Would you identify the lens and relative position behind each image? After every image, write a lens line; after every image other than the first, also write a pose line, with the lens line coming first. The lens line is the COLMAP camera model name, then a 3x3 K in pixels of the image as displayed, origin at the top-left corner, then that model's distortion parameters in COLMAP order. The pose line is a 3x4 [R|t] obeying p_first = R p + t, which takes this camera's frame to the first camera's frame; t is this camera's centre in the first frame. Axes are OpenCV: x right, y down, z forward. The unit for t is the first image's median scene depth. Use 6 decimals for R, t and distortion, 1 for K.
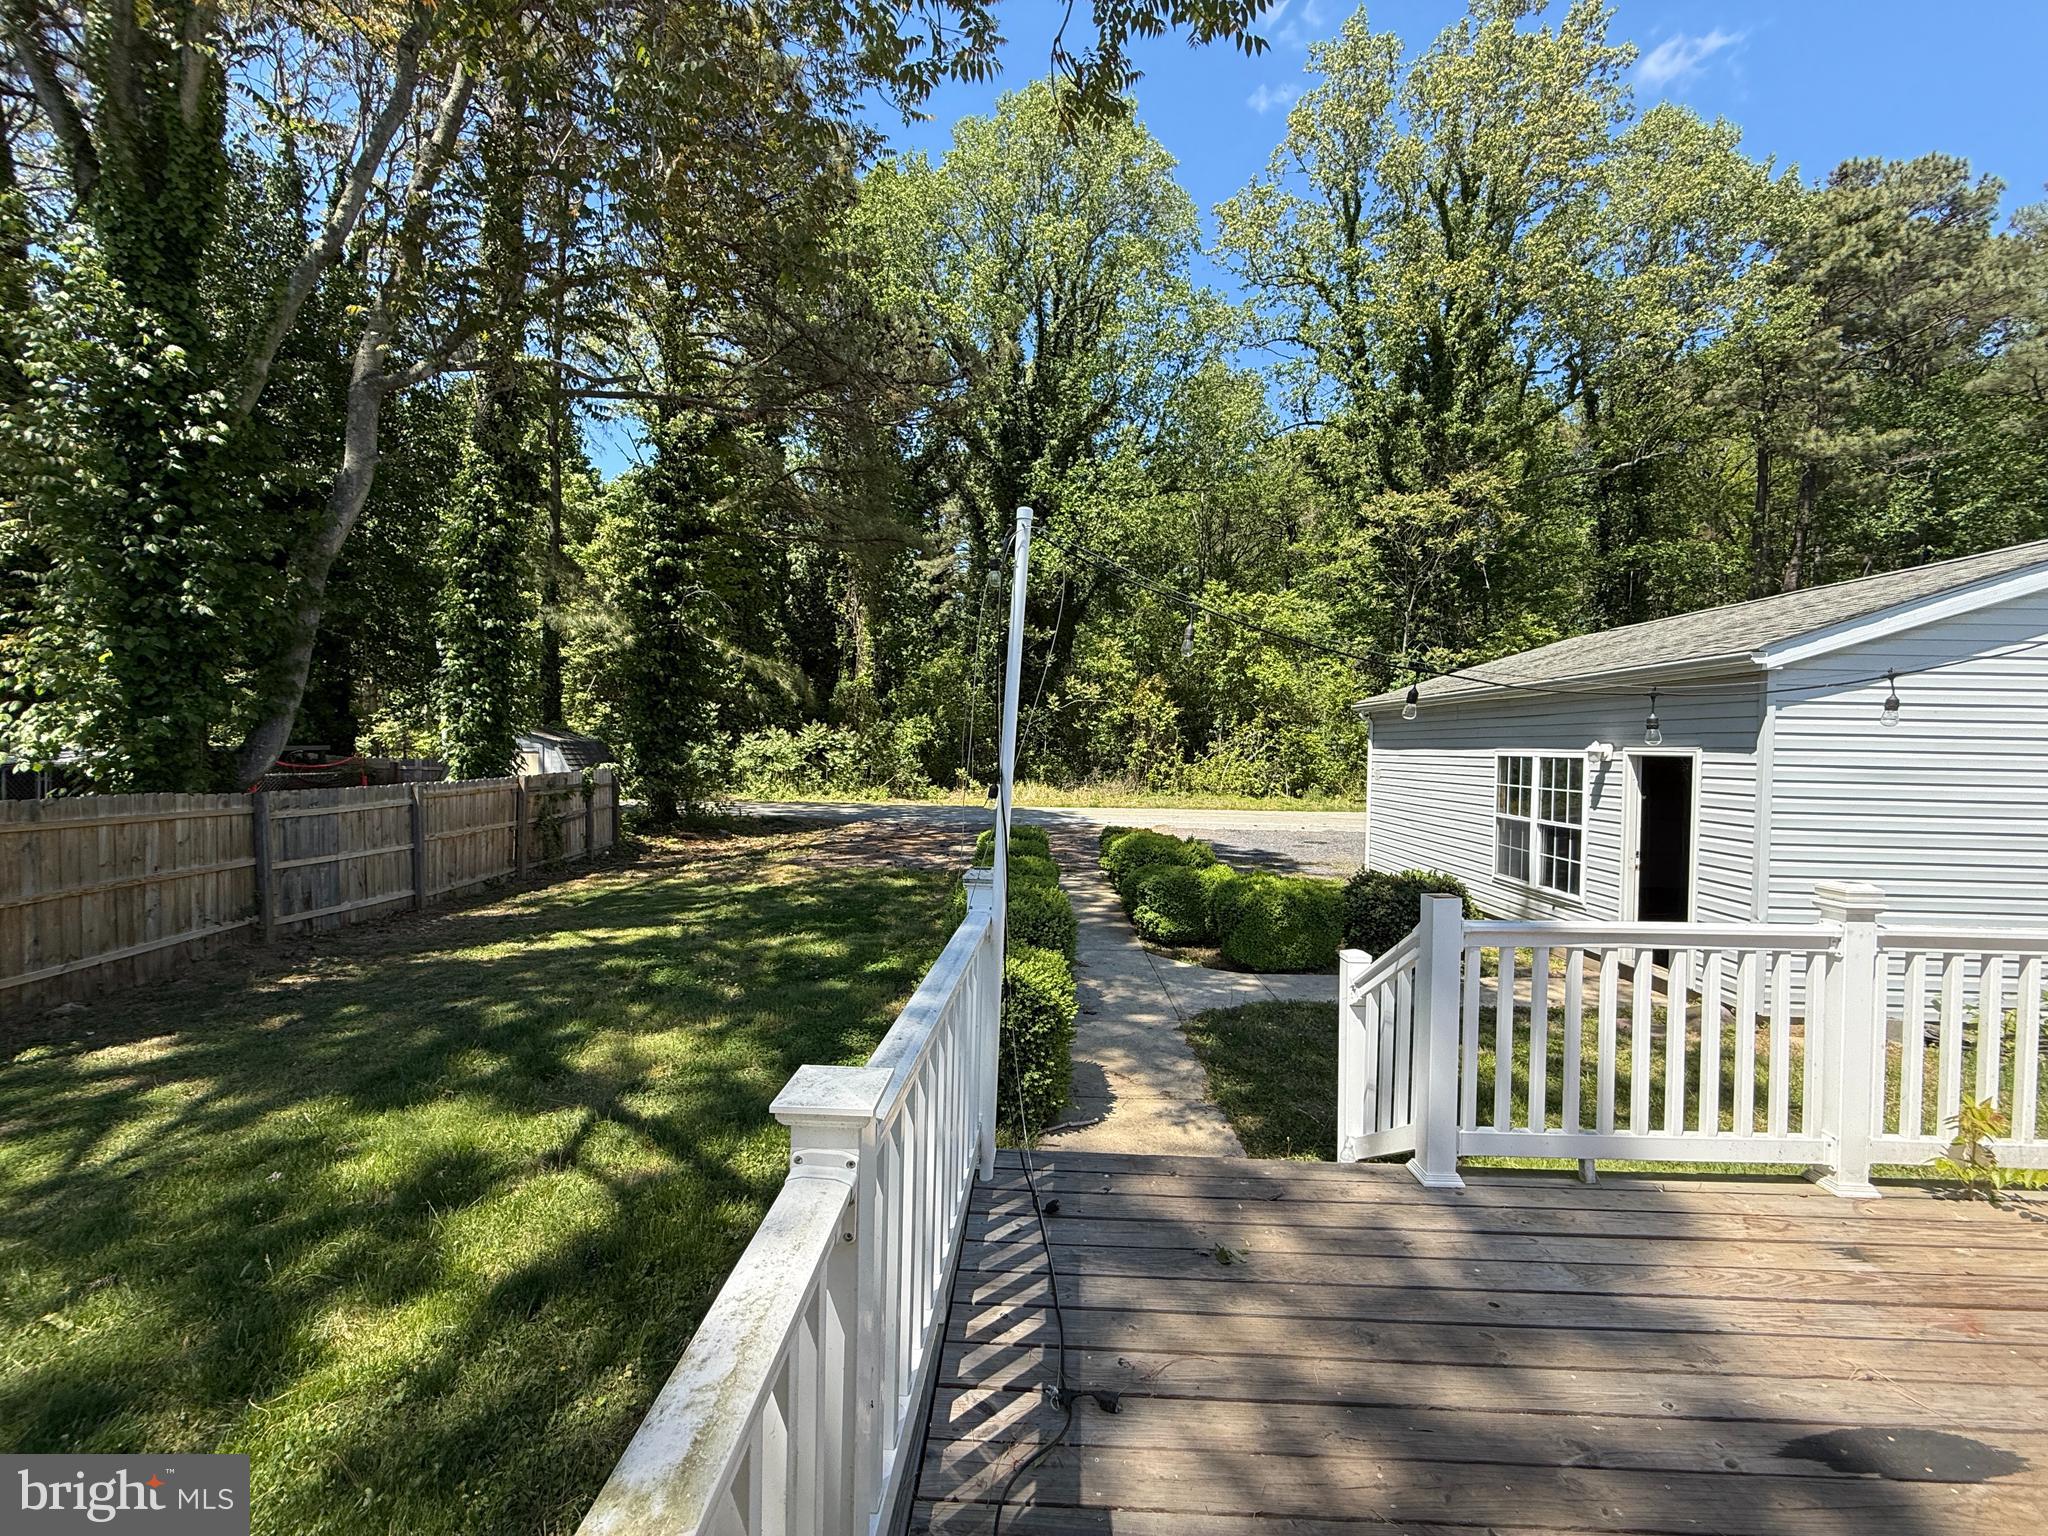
lens RADIAL K [[816.0, 0, 1021.2], [0, 816.0, 768.9], [0, 0, 1]] dist [0.000731, -0.000140]
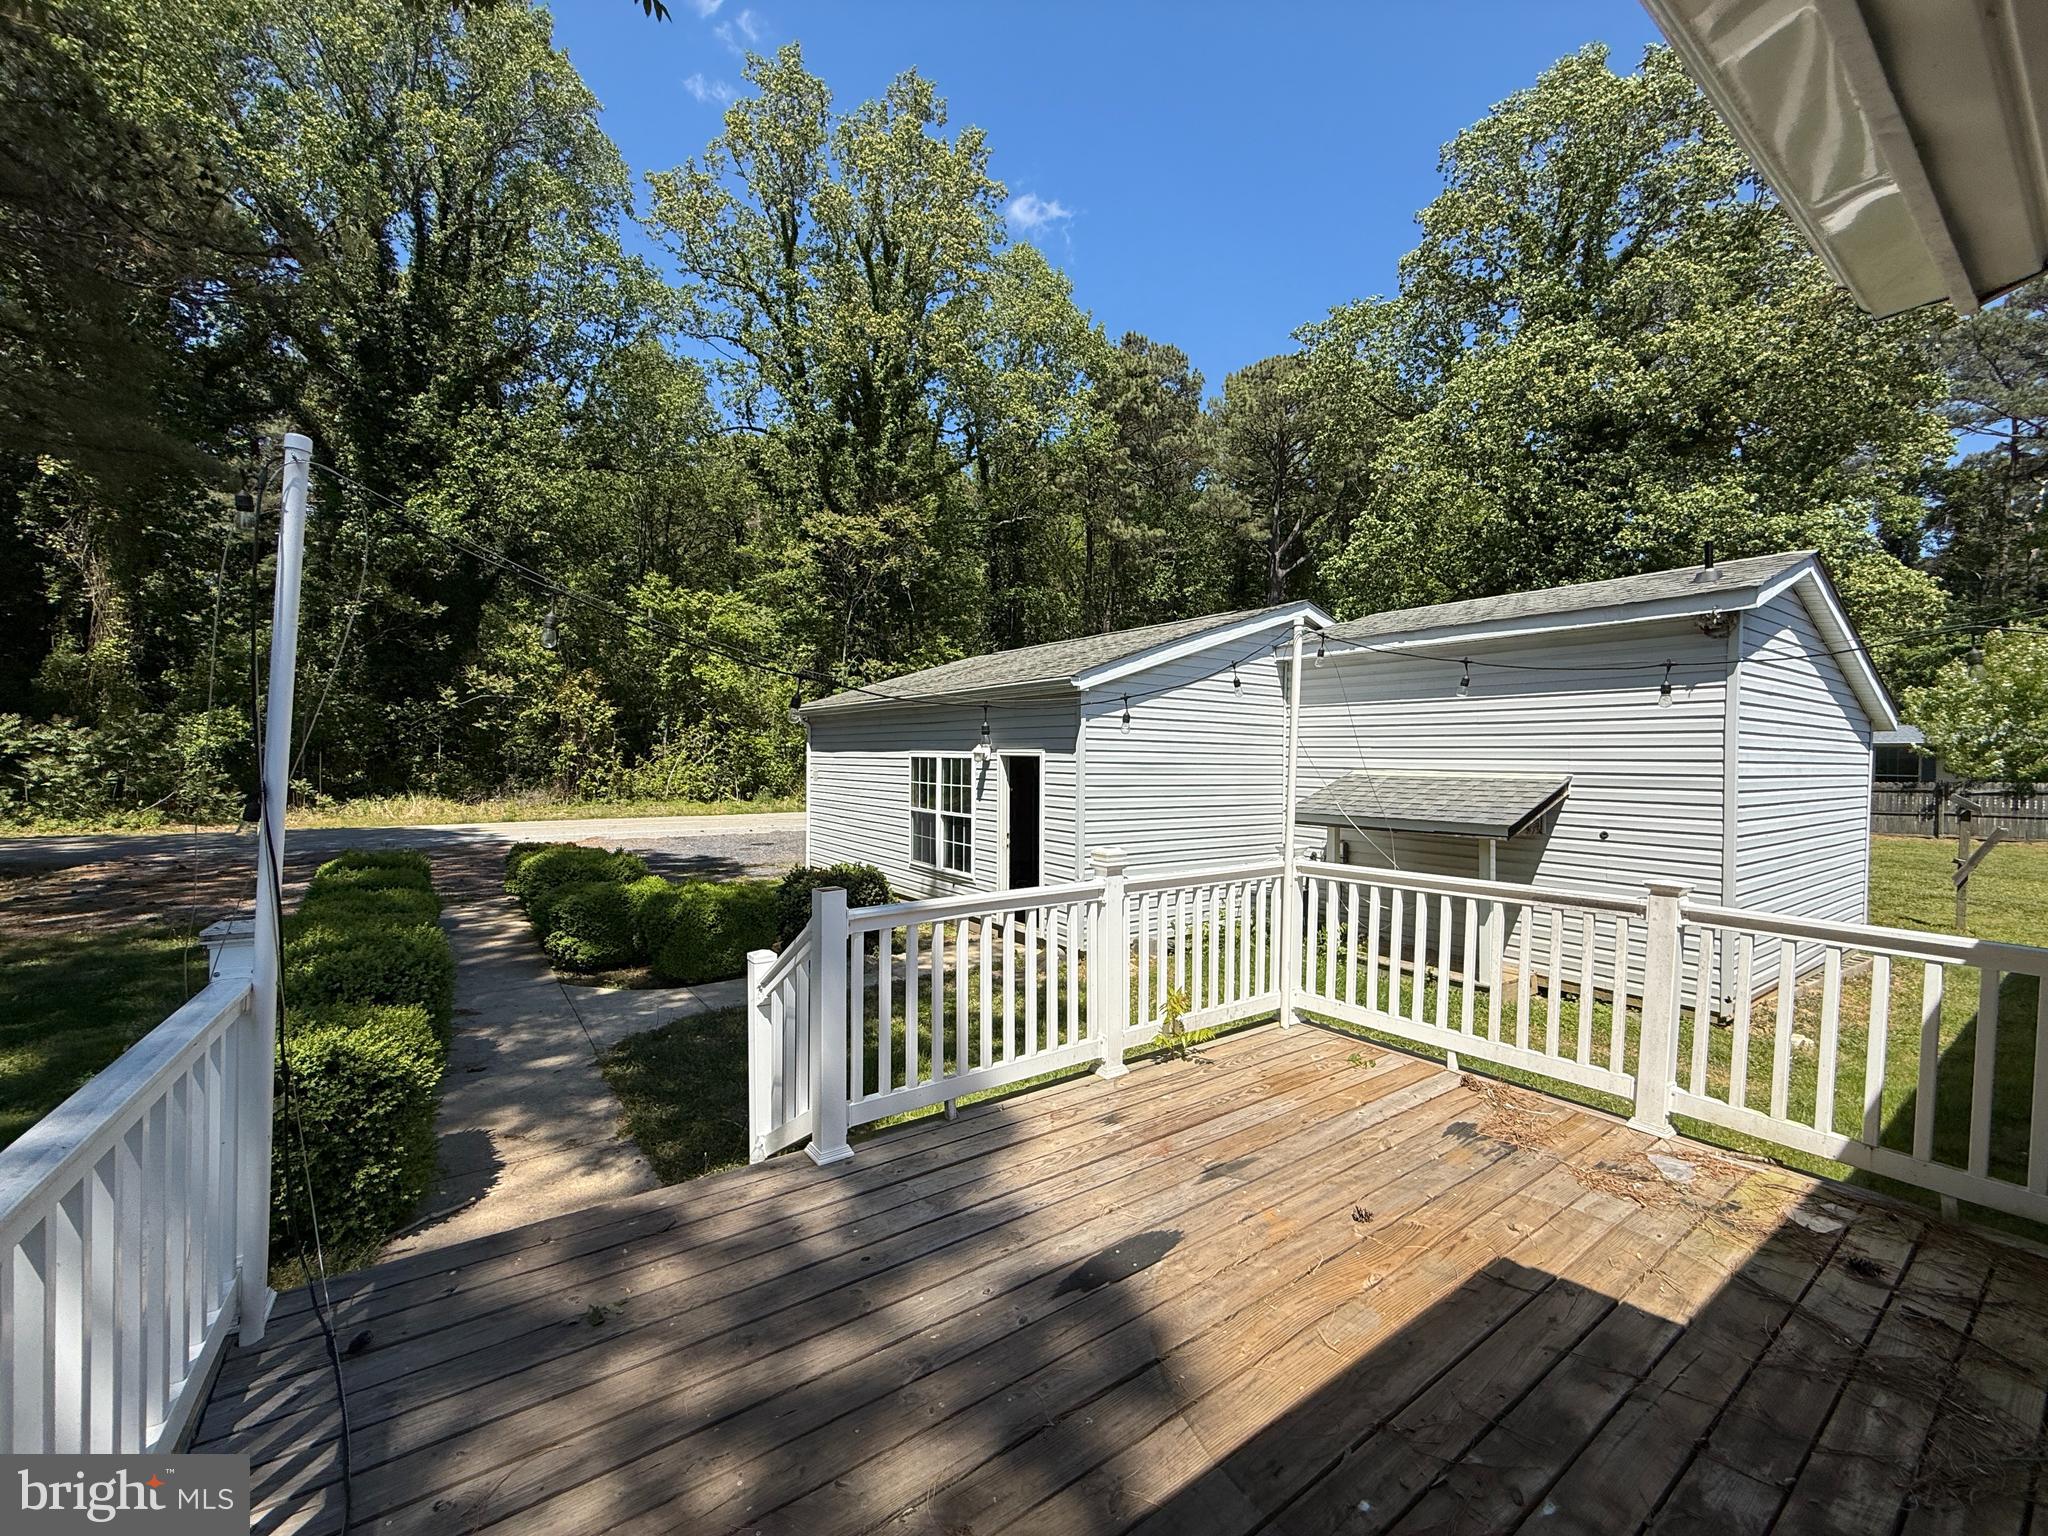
lens RADIAL K [[816.0, 0, 1021.2], [0, 816.0, 768.9], [0, 0, 1]] dist [0.000731, -0.000140]
pose [[0.797649, -0.016952, 0.602884, 0.012022], [0.019033, 0.999815, 0.002931, 0.000065], [-0.602822, 0.009137, 0.797824, -0.000621]]
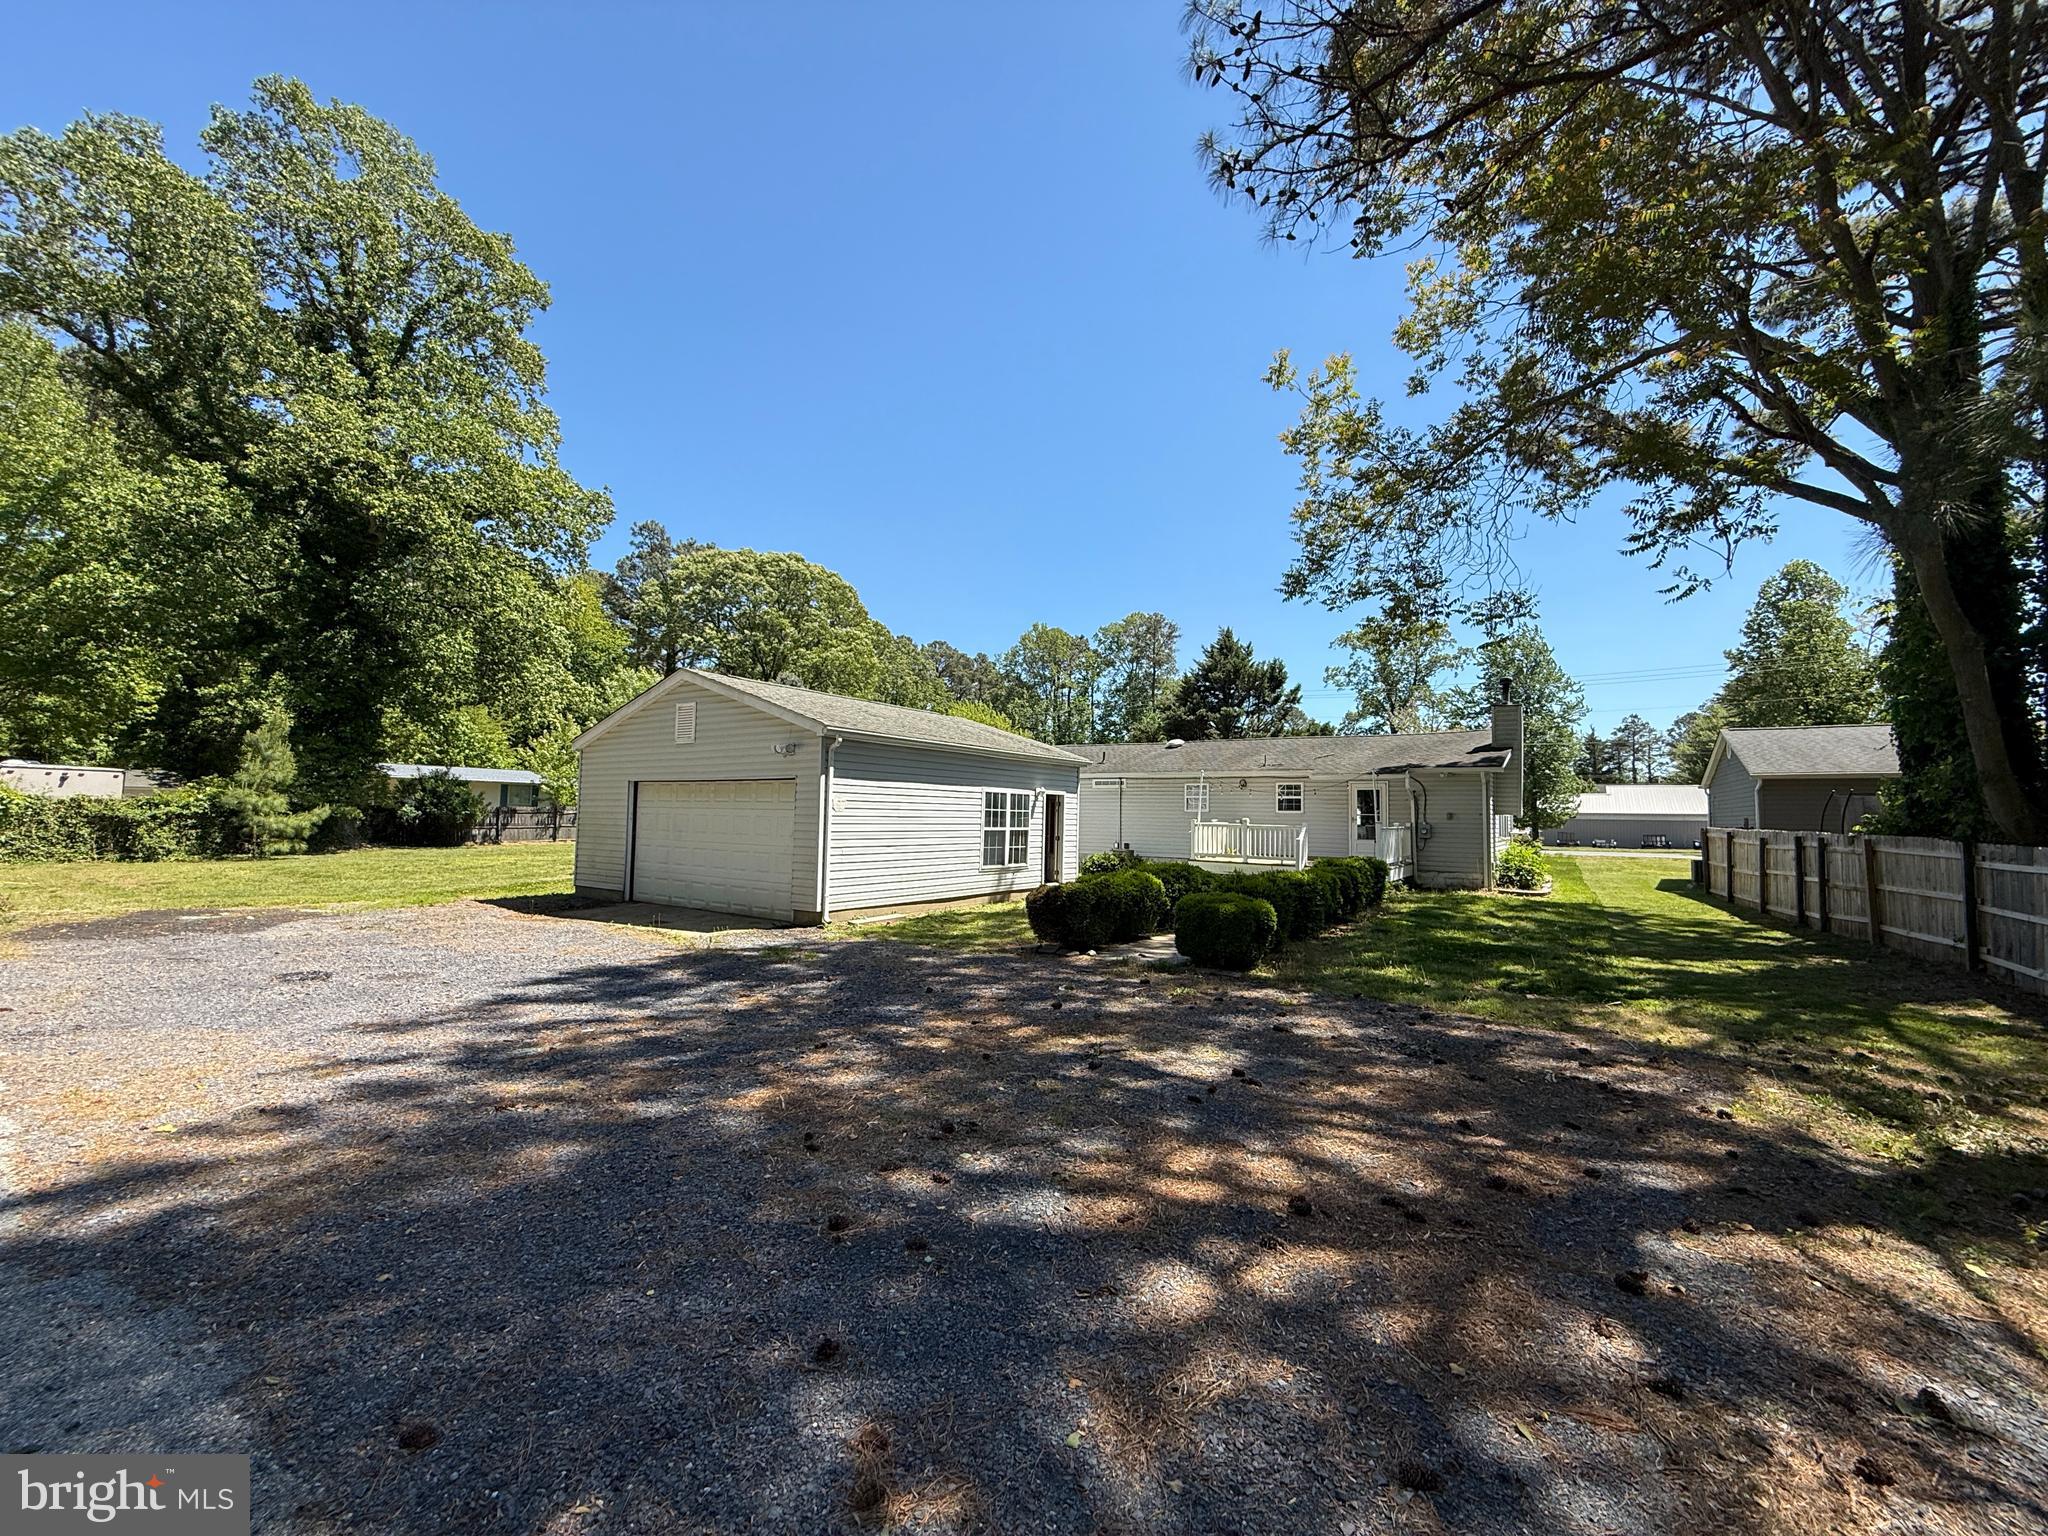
lens RADIAL K [[816.0, 0, 1021.2], [0, 816.0, 768.9], [0, 0, 1]] dist [0.000731, -0.000140]
pose [[-0.833854, -0.002477, 0.551980, -0.213939], [-0.017916, 0.999585, -0.022579, -0.015699], [-0.551695, -0.028717, -0.833552, 1.384199]]
